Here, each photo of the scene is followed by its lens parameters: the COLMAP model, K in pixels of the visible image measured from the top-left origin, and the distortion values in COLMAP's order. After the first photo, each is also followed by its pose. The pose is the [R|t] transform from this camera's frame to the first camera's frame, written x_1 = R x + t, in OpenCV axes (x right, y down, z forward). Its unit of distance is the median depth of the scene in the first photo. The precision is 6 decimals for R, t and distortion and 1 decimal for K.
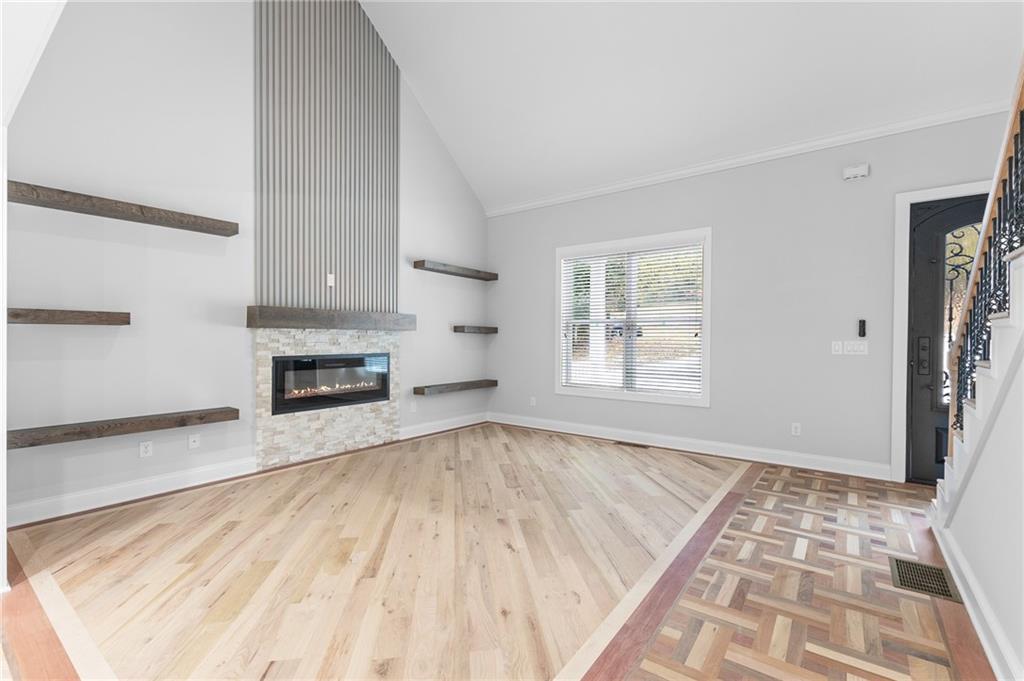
lens RADIAL K [[450.3, 0, 518.0], [0, 450.3, 338.4], [0, 0, 1]] dist [0.012344, -0.000314]
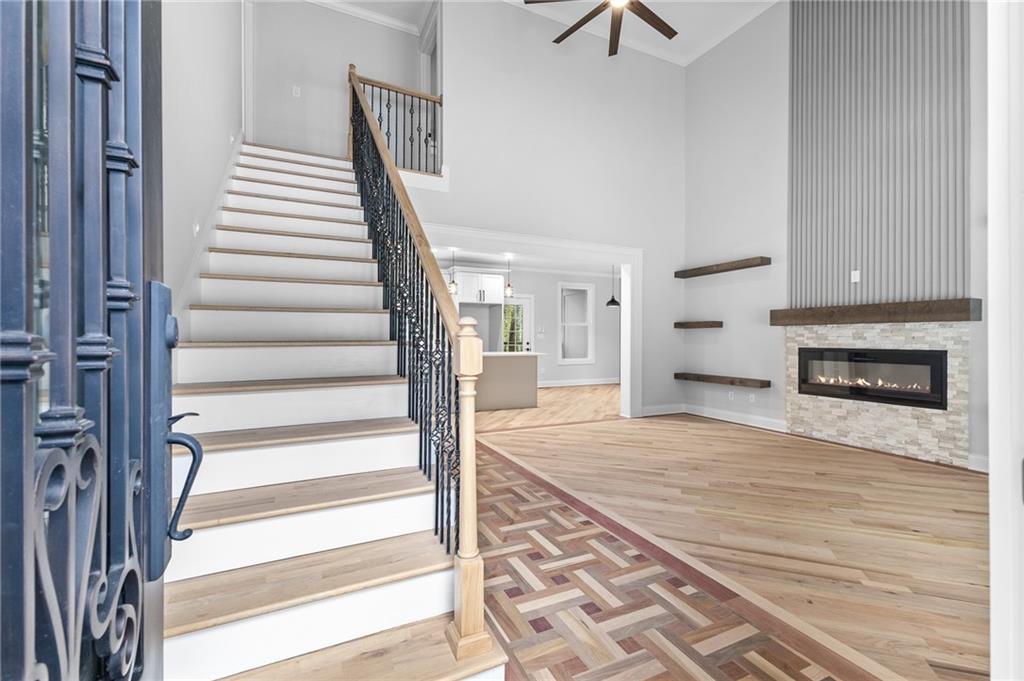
lens RADIAL K [[442.4, 0, 513.4], [0, 442.4, 337.2], [0, 0, 1]] dist [0.013704, -0.004581]
pose [[-0.471586, -0.005512, -0.881803, 0.992174], [-0.002278, 0.999985, -0.005033, 0.019789], [0.881817, -0.000365, -0.471591, 0.923961]]
